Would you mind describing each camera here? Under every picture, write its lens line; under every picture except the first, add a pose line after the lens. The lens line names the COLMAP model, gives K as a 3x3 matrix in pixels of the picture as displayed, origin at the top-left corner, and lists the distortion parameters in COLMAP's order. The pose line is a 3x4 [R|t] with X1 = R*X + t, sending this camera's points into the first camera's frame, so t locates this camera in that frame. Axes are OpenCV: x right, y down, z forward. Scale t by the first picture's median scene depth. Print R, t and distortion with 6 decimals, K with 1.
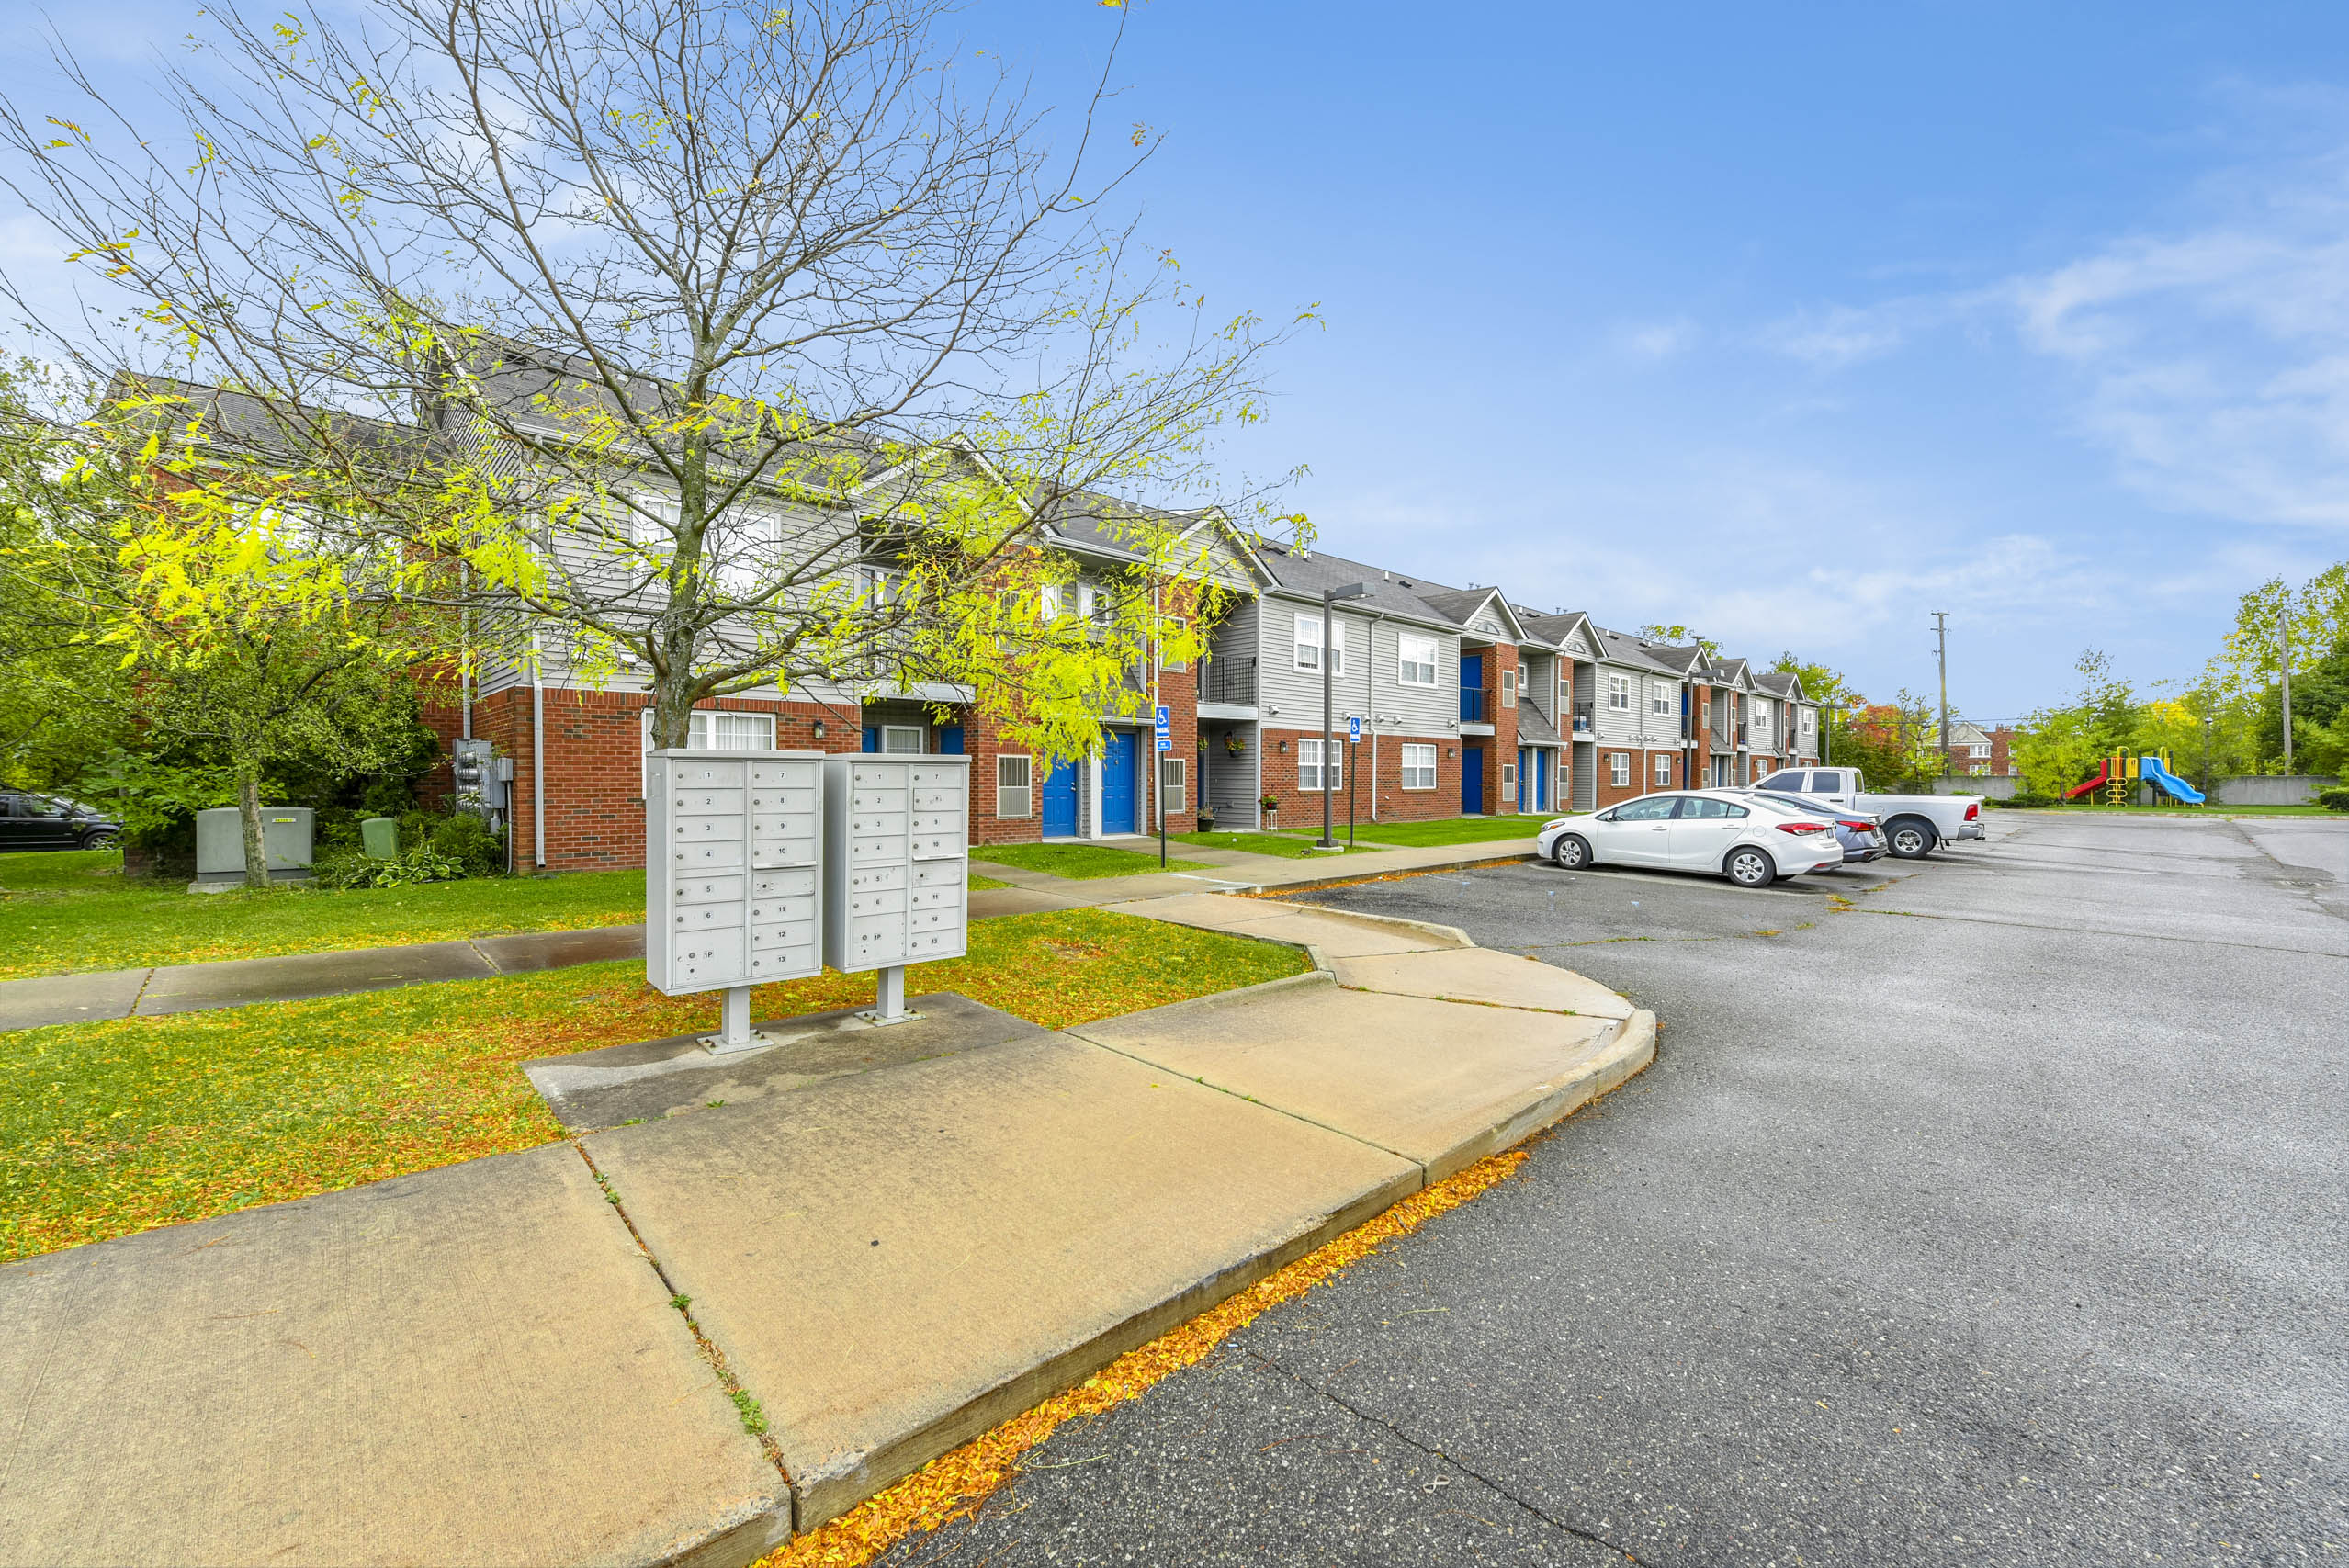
lens RADIAL K [[956.2, 0, 1174.5], [0, 956.2, 784.0], [0, 0, 1]] dist [-0.008997, -0.000088]
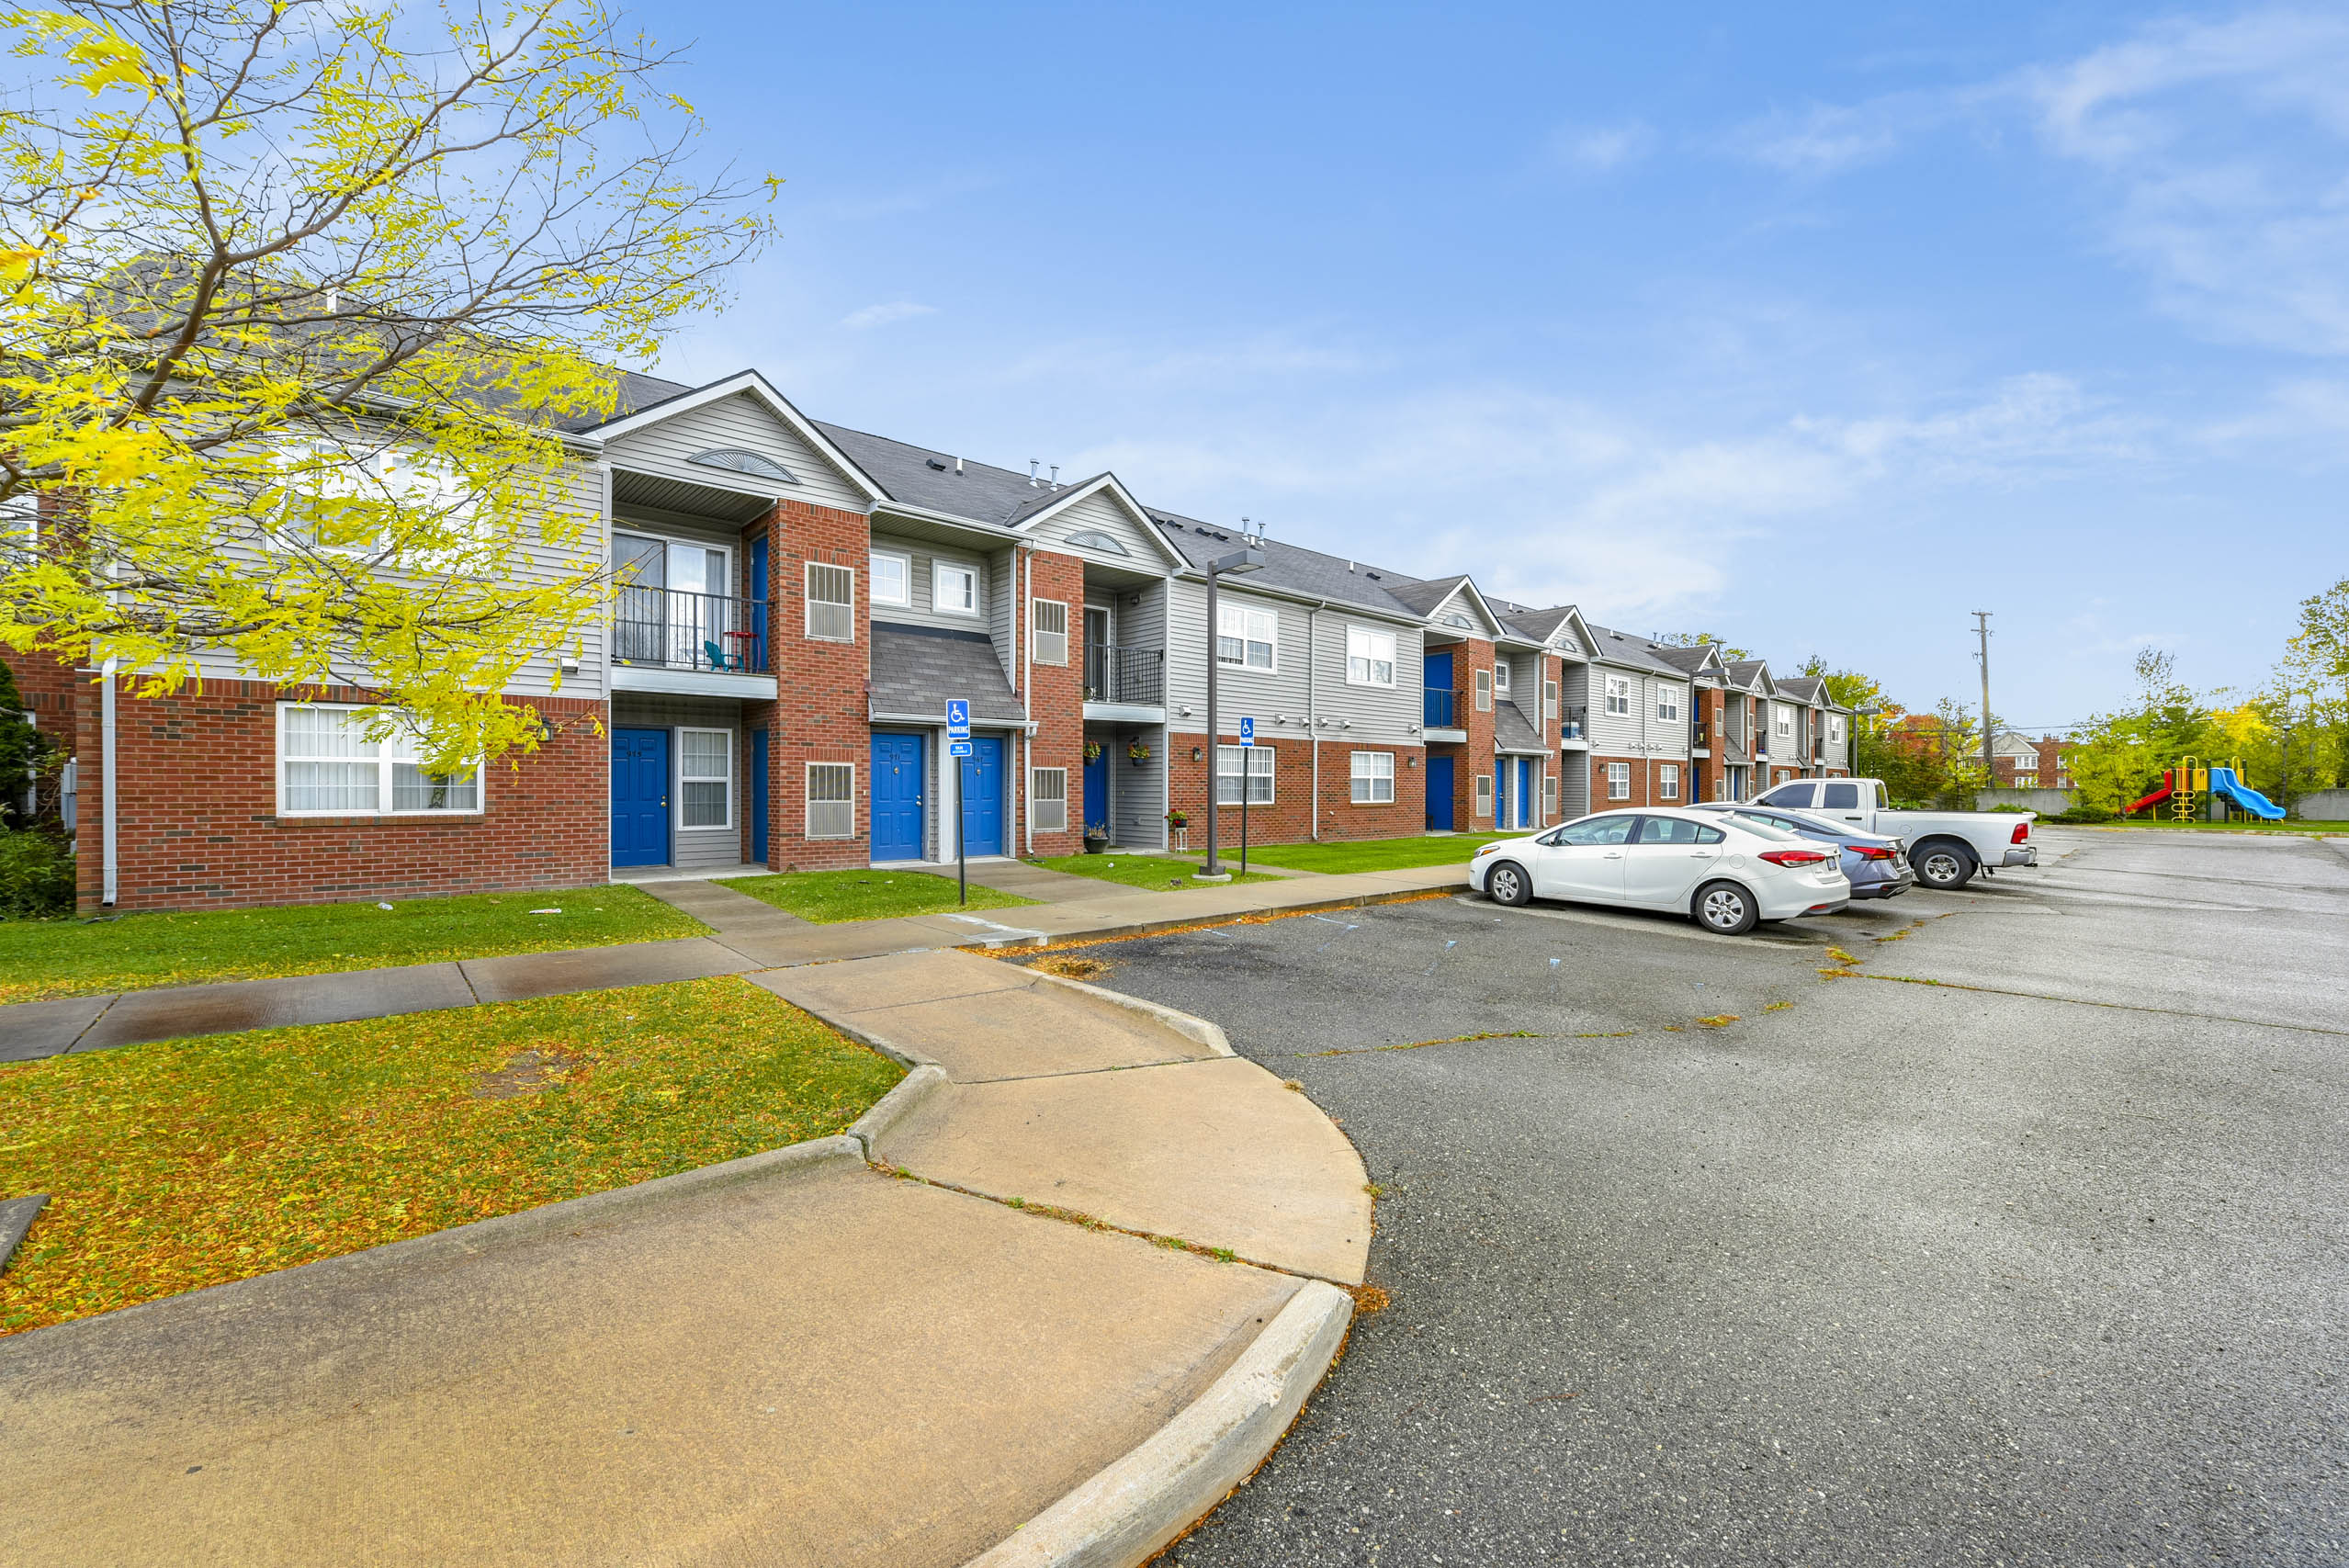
lens RADIAL K [[946.9, 0, 1174.5], [0, 946.9, 784.0], [0, 0, 1]] dist [-0.007218, -0.000081]
pose [[0.999482, 0.001121, -0.032172, 0.102210], [-0.001496, 0.999931, -0.011625, -0.001741], [0.032157, 0.011667, 0.999415, 0.123868]]
